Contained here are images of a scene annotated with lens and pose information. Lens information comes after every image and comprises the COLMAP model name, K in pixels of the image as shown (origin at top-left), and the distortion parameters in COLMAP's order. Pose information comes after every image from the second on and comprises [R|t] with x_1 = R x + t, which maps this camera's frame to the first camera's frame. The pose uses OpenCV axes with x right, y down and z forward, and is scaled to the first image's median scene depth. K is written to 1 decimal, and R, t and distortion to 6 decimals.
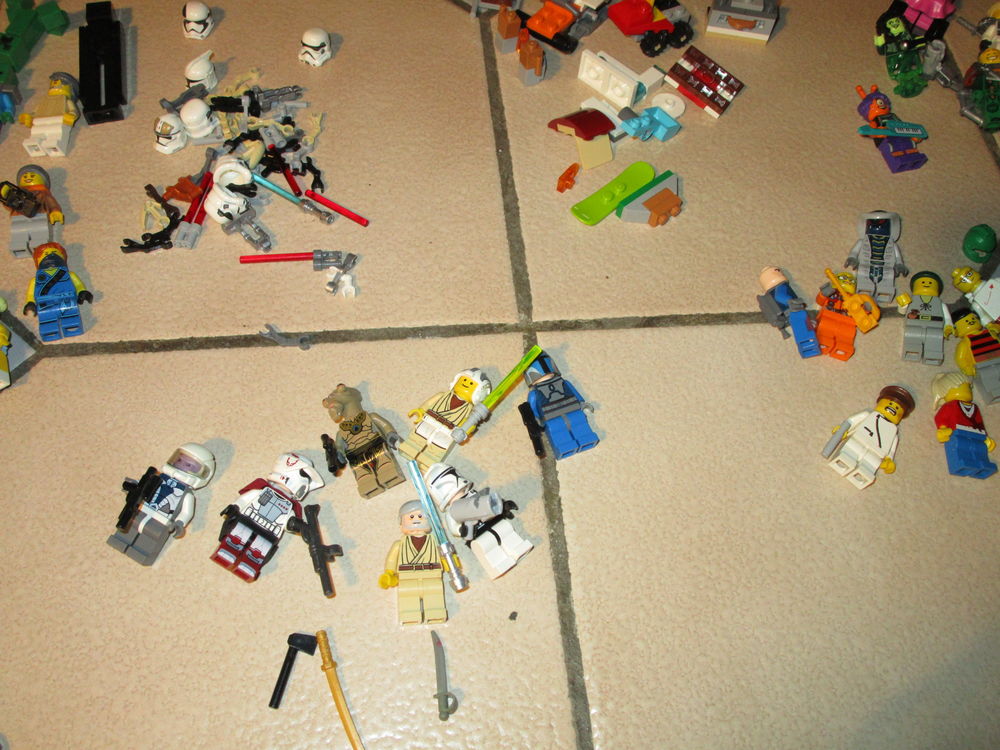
lens RADIAL K [[917.0, 0, 493.5], [0, 917.0, 380.0], [0, 0, 1]] dist [-0.081537, 0.026387]
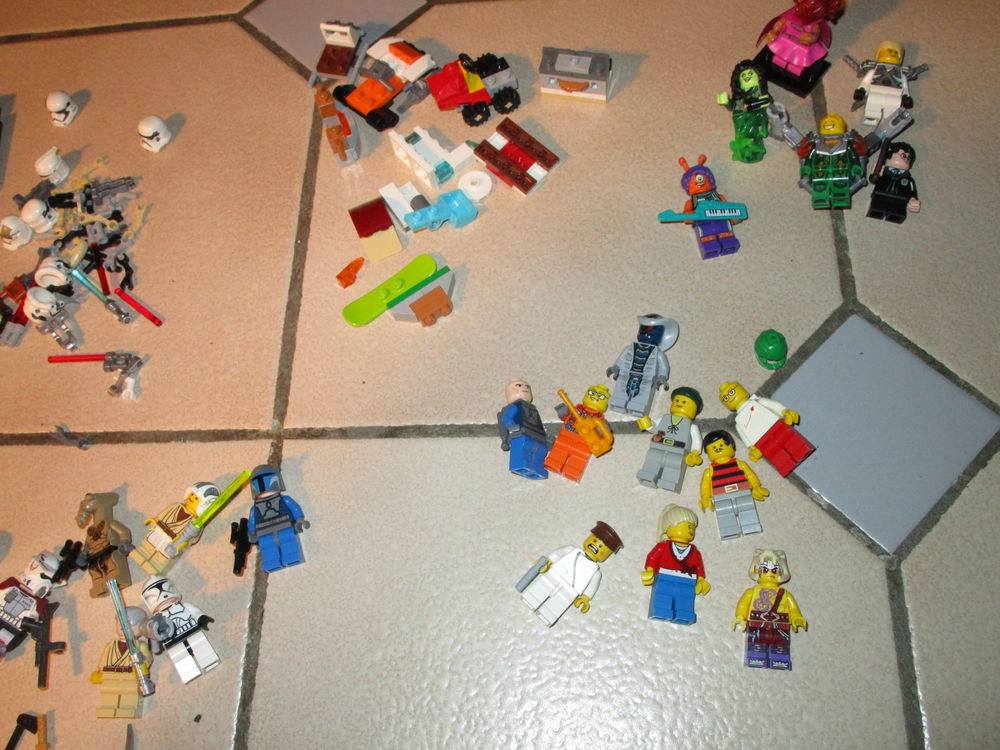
lens RADIAL K [[917.0, 0, 493.5], [0, 917.0, 380.0], [0, 0, 1]] dist [-0.081537, 0.026387]
pose [[0.976408, 0.035711, -0.212960, 0.512876], [-0.011348, 0.993354, 0.114543, -0.247870], [0.215635, -0.109424, 0.970324, 0.032802]]
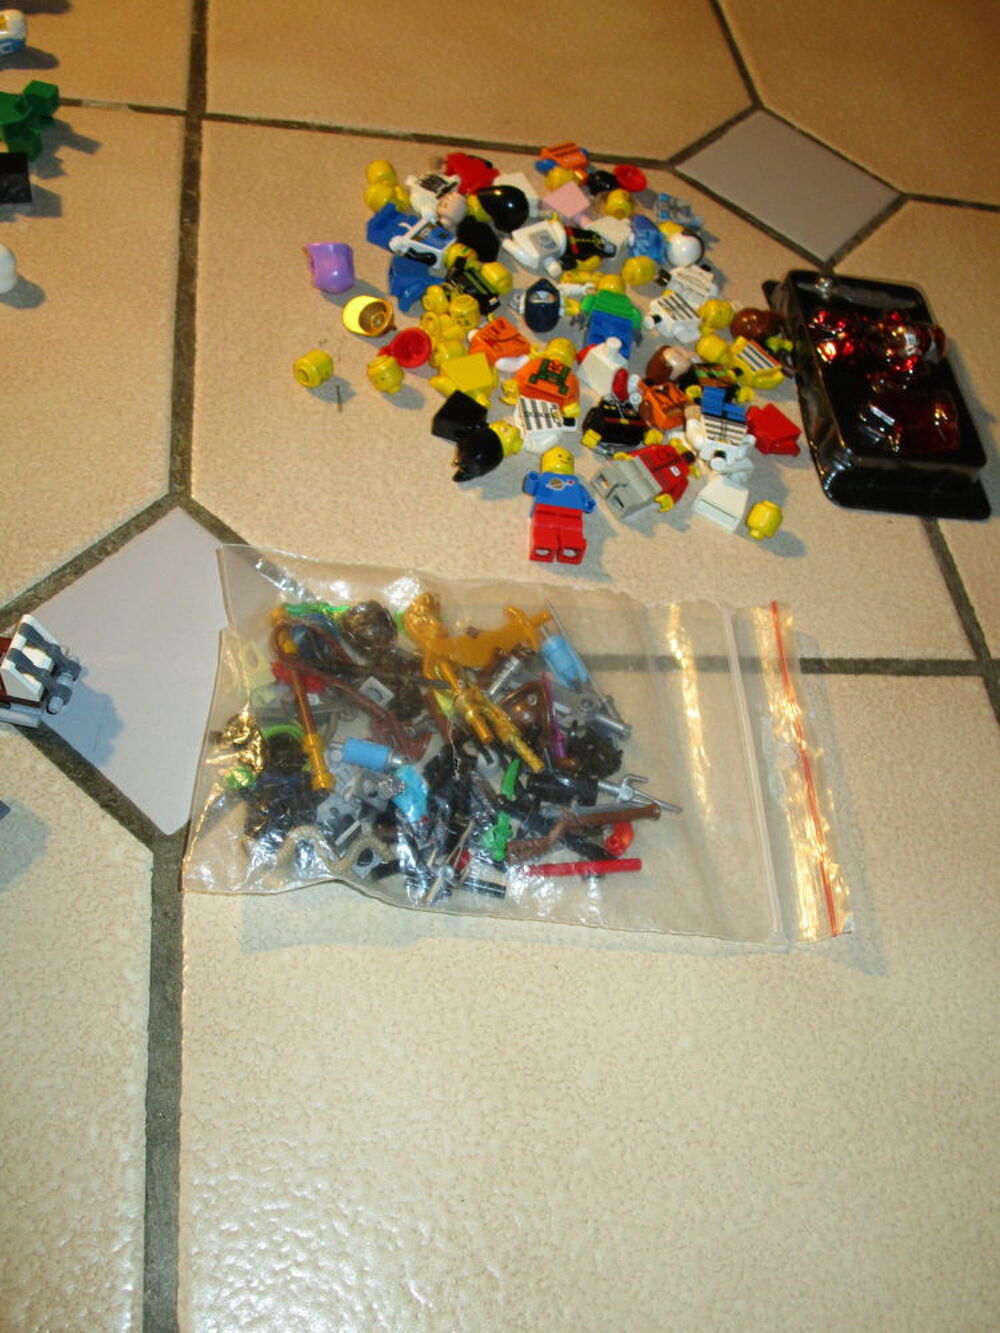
lens RADIAL K [[1222.4, 0, 500.0], [0, 1222.4, 666.5], [0, 0, 1]] dist [-0.081537, 0.026387]
pose [[0.038992, 0.798609, -0.600585, 0.518551], [-0.945426, 0.224067, 0.236566, -1.074517], [0.323495, 0.558585, 0.763763, 0.756980]]
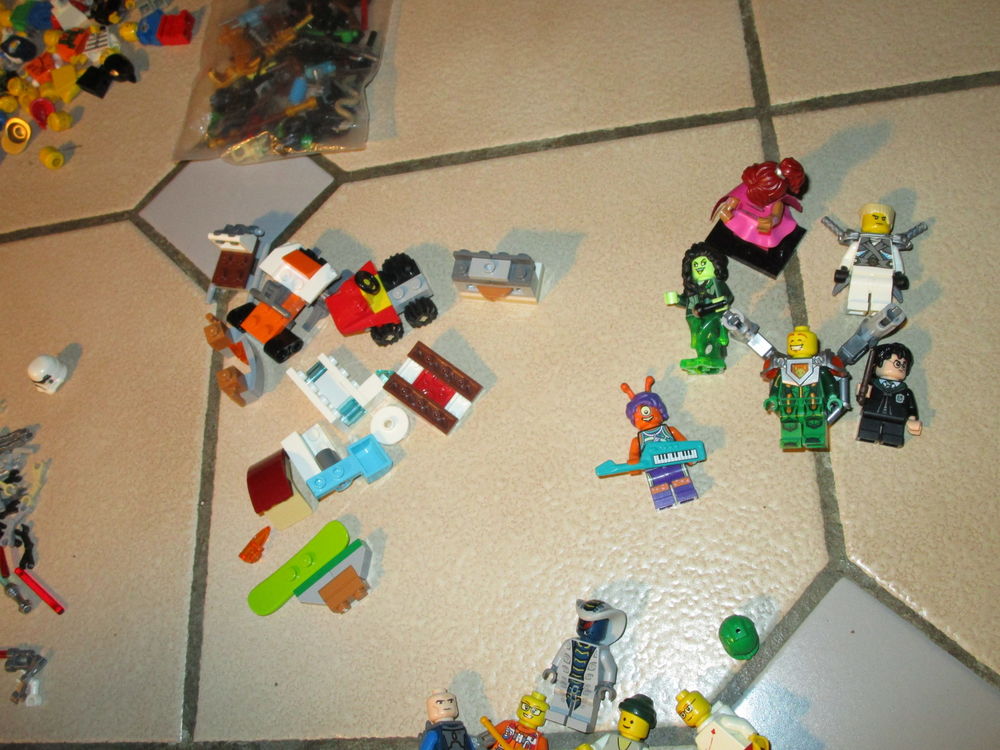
lens RADIAL K [[917.0, 0, 493.5], [0, 917.0, 380.0], [0, 0, 1]] dist [-0.081537, 0.026387]
pose [[0.953685, -0.044468, -0.297502, 0.642778], [0.092992, 0.984151, 0.150996, -0.552964], [0.286072, -0.171668, 0.942705, 0.282959]]
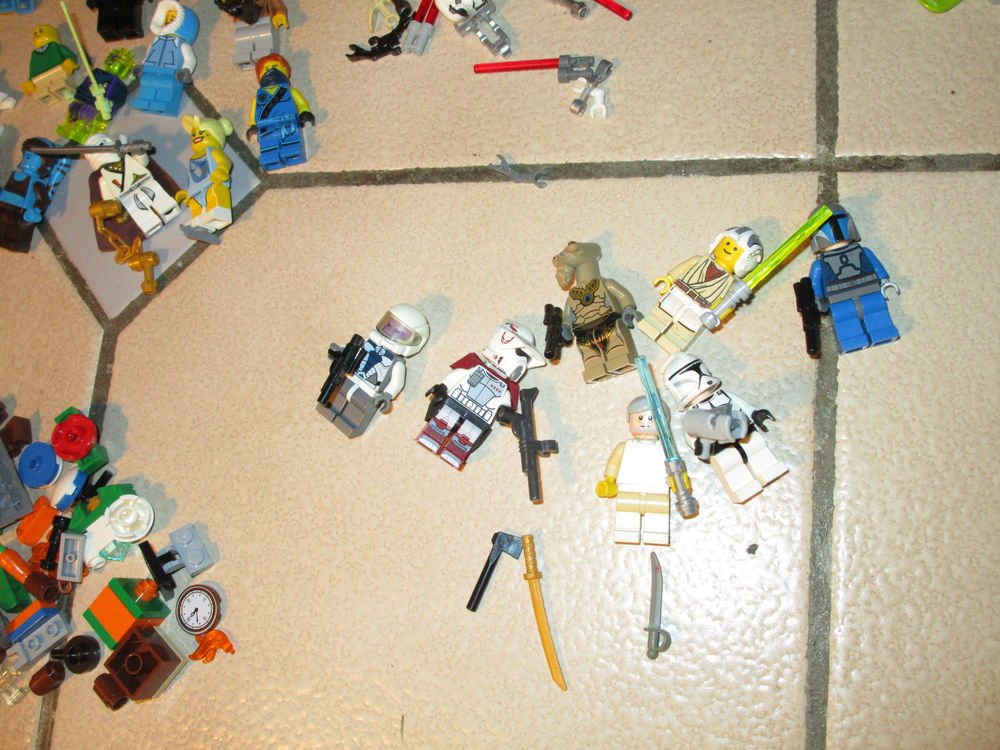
lens RADIAL K [[917.0, 0, 493.5], [0, 917.0, 380.0], [0, 0, 1]] dist [-0.081537, 0.026387]
pose [[0.928871, 0.111913, -0.353093, 0.065630], [0.001314, 0.952262, 0.305279, -0.117893], [0.370401, -0.284029, 0.884381, 0.193485]]
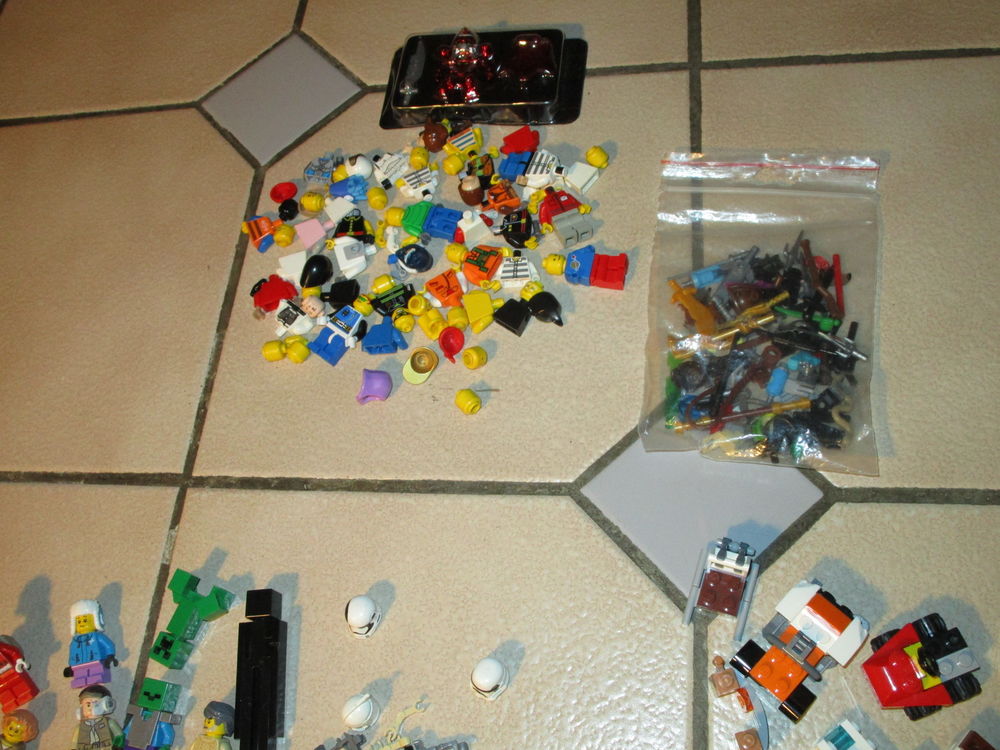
lens RADIAL K [[917.0, 0, 493.5], [0, 917.0, 380.0], [0, 0, 1]] dist [-0.081537, 0.026387]
pose [[0.951771, 0.053543, -0.302100, 0.059017], [-0.027423, 0.995559, 0.090052, -0.865633], [0.305580, -0.077424, 0.949013, 0.258239]]
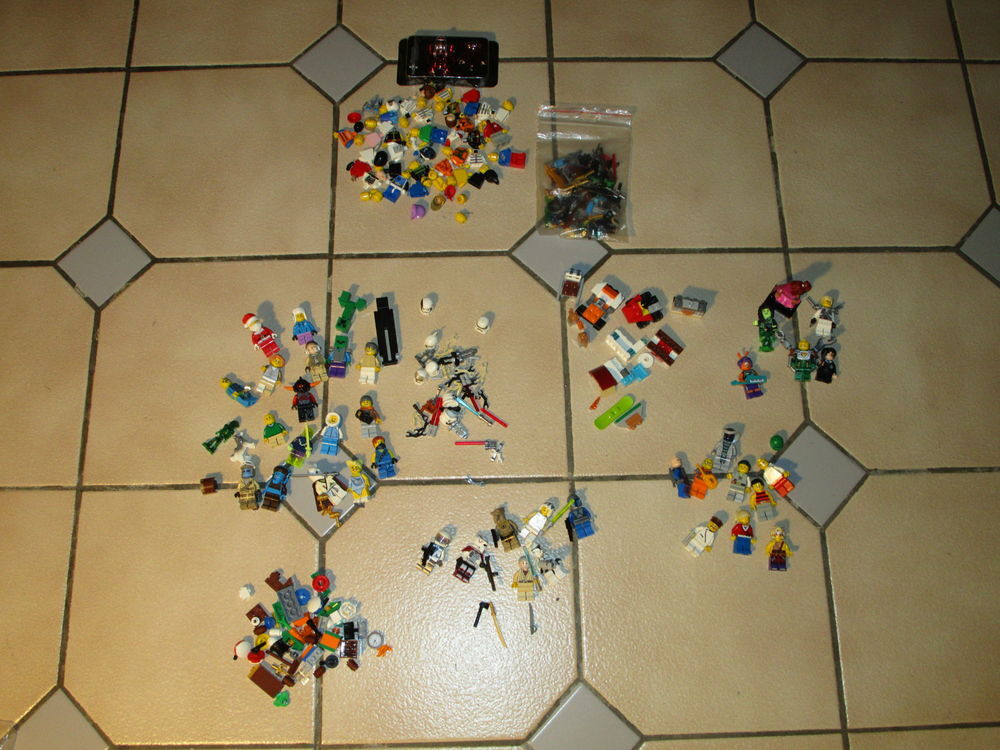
lens RADIAL K [[917.0, 0, 493.5], [0, 917.0, 380.0], [0, 0, 1]] dist [-0.081537, 0.026387]
pose [[0.995608, 0.053438, -0.076865, 0.003760], [-0.034922, 0.973809, 0.224672, -0.874837], [0.086858, -0.221001, 0.971398, -1.369596]]
